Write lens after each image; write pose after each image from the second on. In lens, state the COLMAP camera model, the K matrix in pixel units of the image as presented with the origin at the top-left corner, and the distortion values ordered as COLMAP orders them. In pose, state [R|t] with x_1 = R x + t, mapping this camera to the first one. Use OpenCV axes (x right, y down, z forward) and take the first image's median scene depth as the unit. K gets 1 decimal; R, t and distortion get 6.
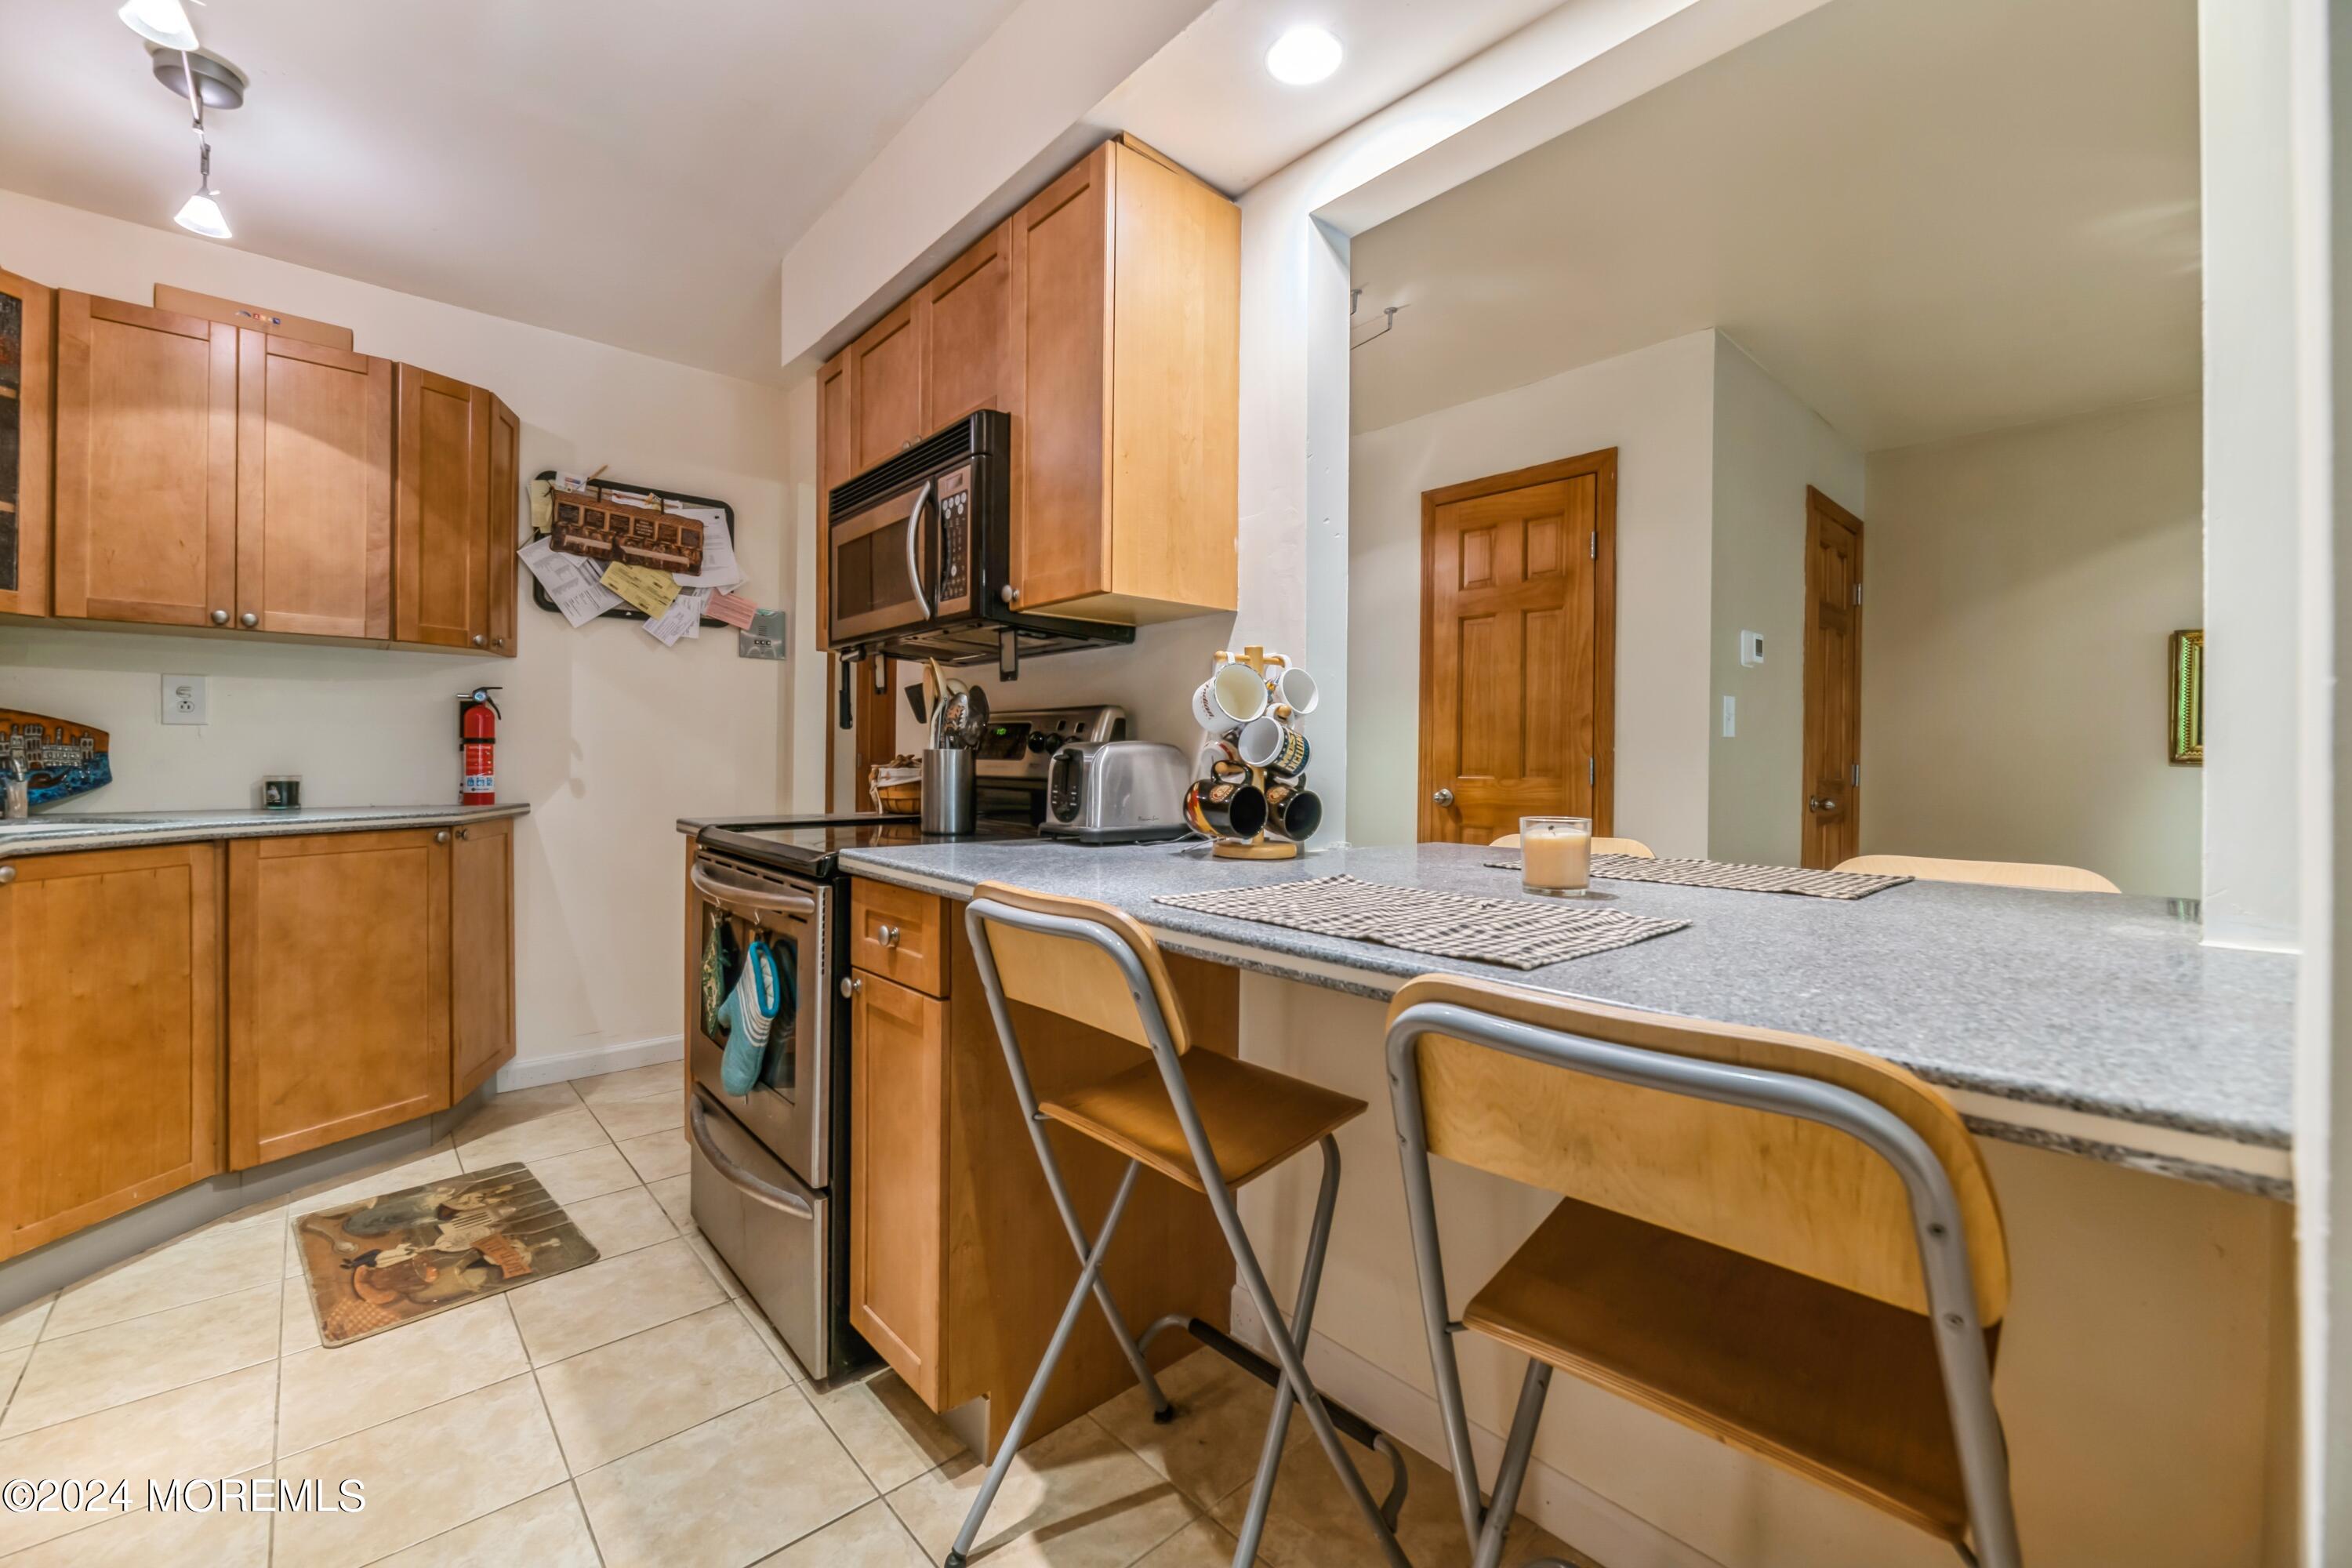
lens RADIAL K [[949.1, 0, 1161.0], [0, 949.1, 764.8], [0, 0, 1]] dist [-0.006384, -0.000333]
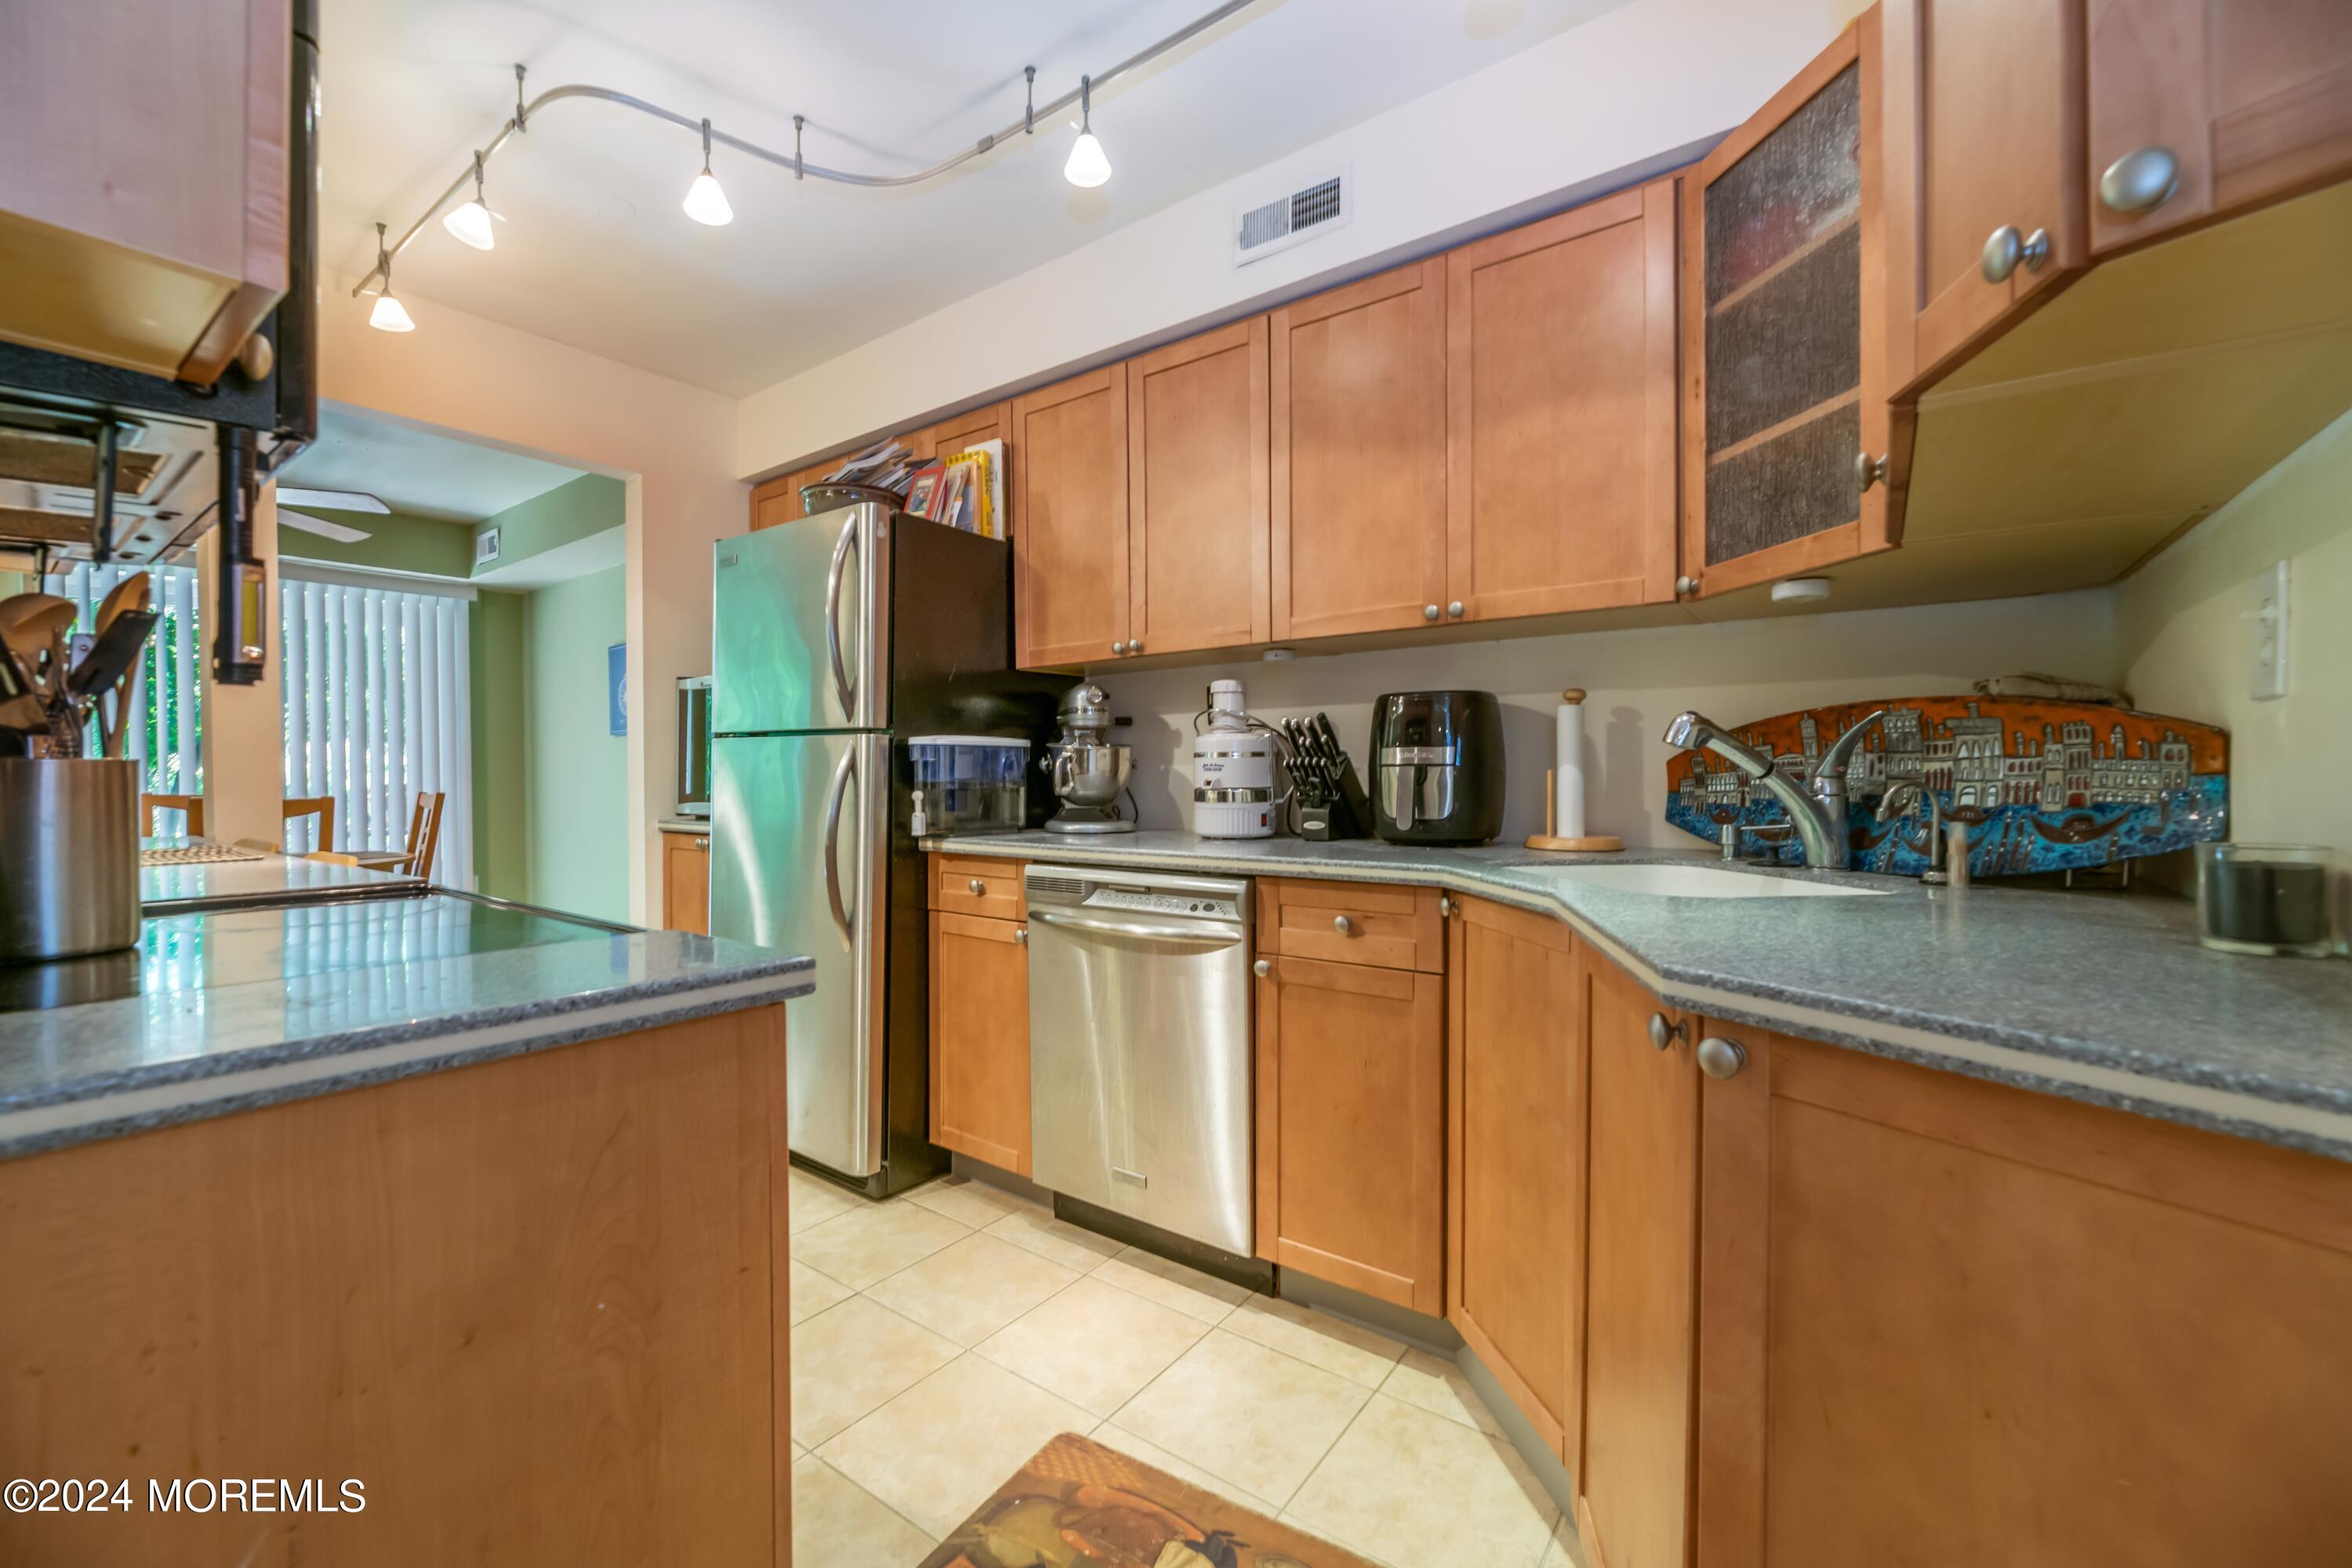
lens RADIAL K [[960.1, 0, 1165.1], [0, 960.1, 777.3], [0, 0, 1]] dist [-0.001285, -0.000092]
pose [[-0.978302, 0.001958, -0.207172, -0.716506], [-0.001313, 0.999877, 0.015649, -0.024217], [0.207177, 0.015582, -0.978179, 1.741523]]
